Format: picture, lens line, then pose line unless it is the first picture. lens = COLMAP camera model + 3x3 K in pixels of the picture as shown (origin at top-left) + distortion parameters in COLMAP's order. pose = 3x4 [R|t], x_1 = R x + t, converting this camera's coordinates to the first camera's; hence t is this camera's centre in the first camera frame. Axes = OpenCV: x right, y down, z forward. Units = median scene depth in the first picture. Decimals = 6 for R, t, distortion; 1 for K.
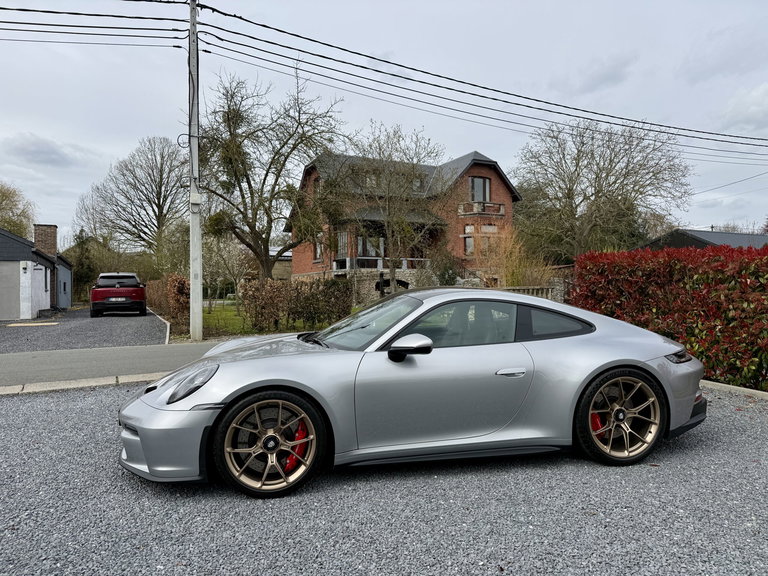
lens RADIAL K [[534.1, 0, 384.0], [0, 534.1, 288.0], [0, 0, 1]] dist [0.158658, -0.301019]
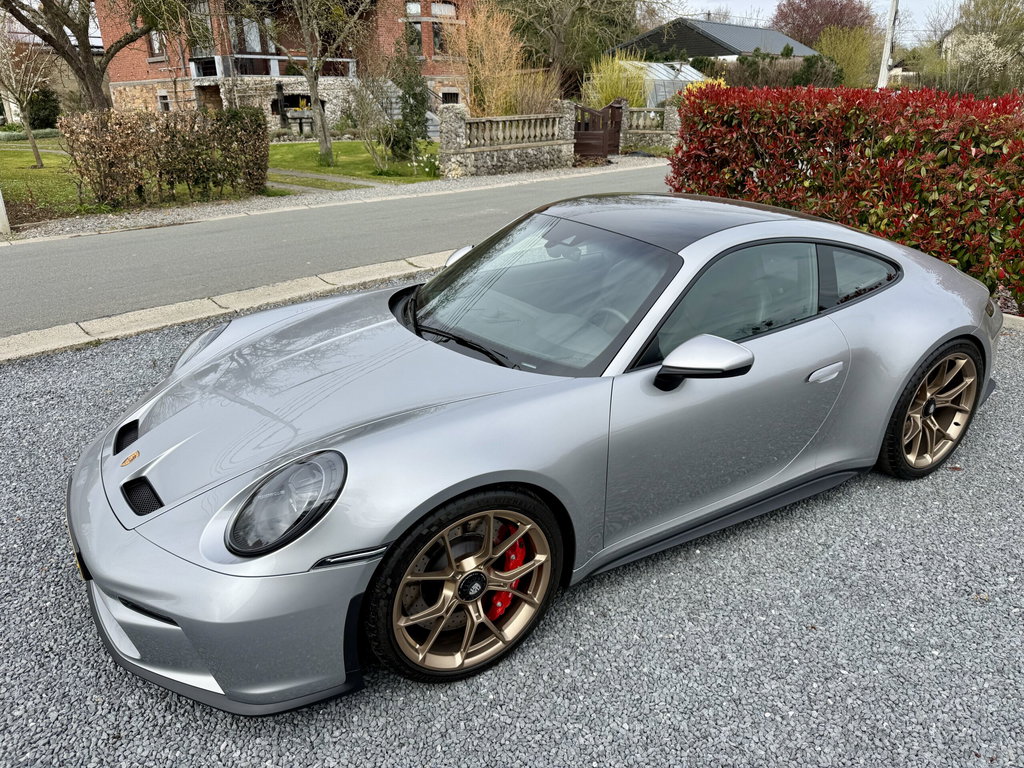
lens RADIAL K [[723.2, 0, 512.0], [0, 723.2, 384.0], [0, 0, 1]] dist [0.049004, -0.079334]
pose [[0.946147, -0.115542, 0.302416, -0.313452], [-0.004057, 0.929837, 0.367949, -0.117040], [-0.323711, -0.349361, 0.879294, 0.412576]]
